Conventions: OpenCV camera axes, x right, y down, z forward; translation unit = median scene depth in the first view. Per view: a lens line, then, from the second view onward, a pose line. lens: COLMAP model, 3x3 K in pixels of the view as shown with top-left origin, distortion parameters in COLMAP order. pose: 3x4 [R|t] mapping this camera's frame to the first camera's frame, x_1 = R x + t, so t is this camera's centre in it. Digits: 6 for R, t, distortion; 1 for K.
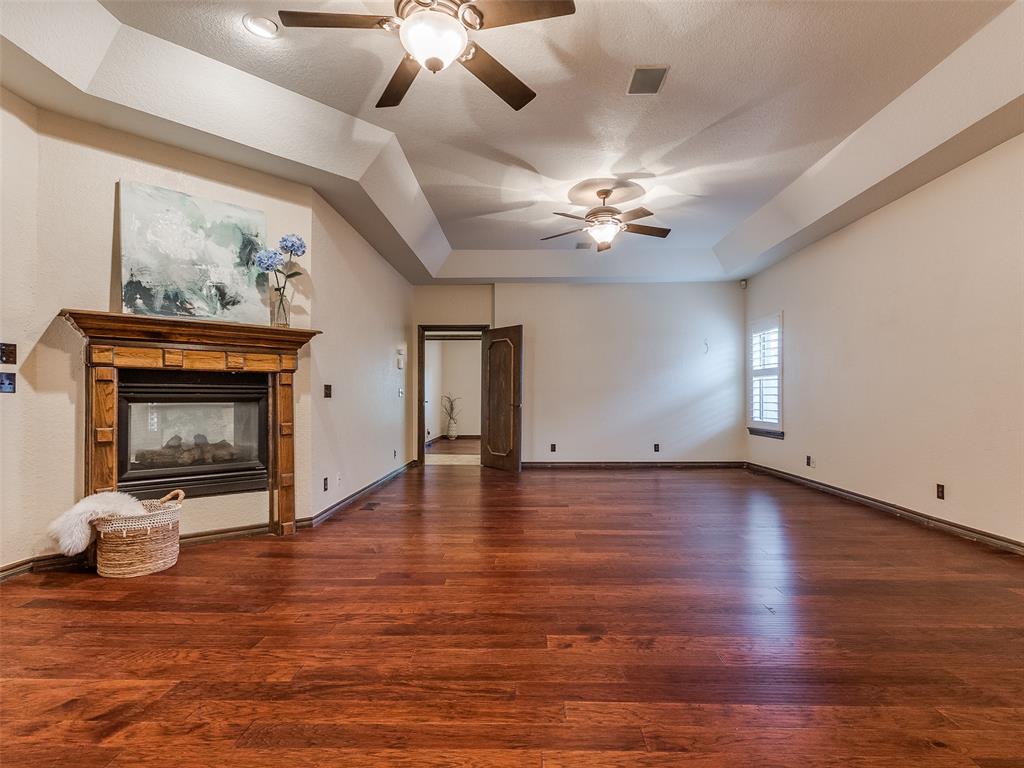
lens RADIAL K [[527.4, 0, 504.6], [0, 527.4, 389.0], [0, 0, 1]] dist [0.004087, 0.000521]
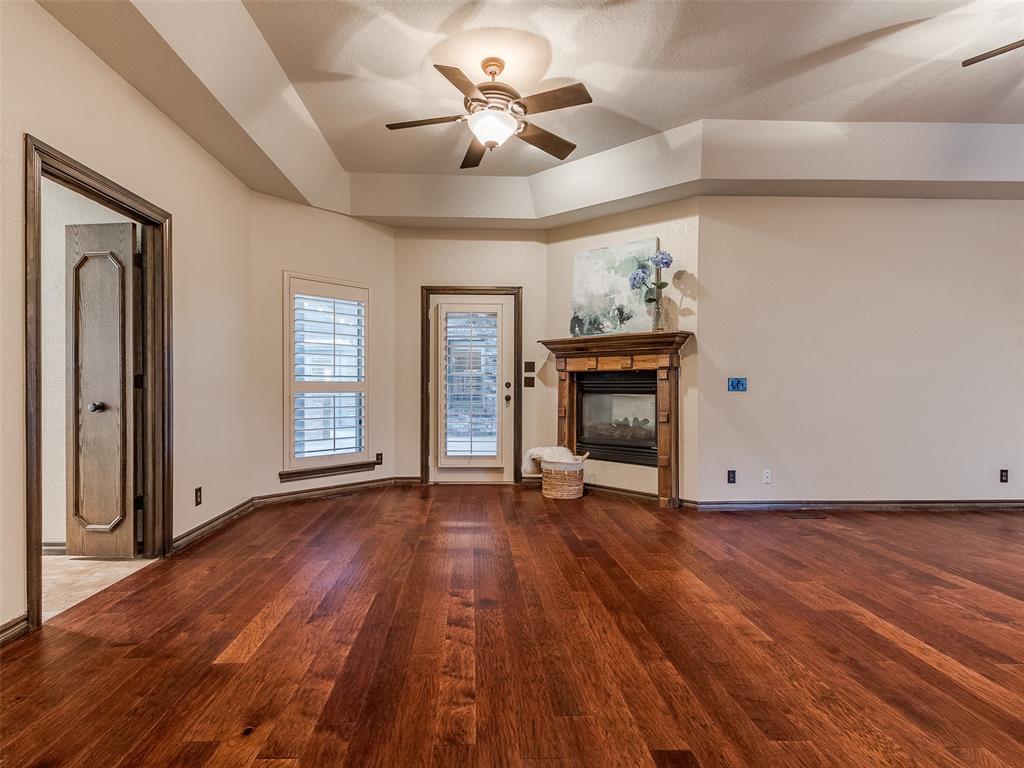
lens RADIAL K [[527.4, 0, 504.6], [0, 527.4, 389.0], [0, 0, 1]] dist [0.004087, 0.000521]
pose [[0.095974, 0.003941, -0.995376, 0.782695], [0.013327, 0.999897, 0.005244, 0.001713], [0.995295, -0.013768, 0.095912, 0.582713]]
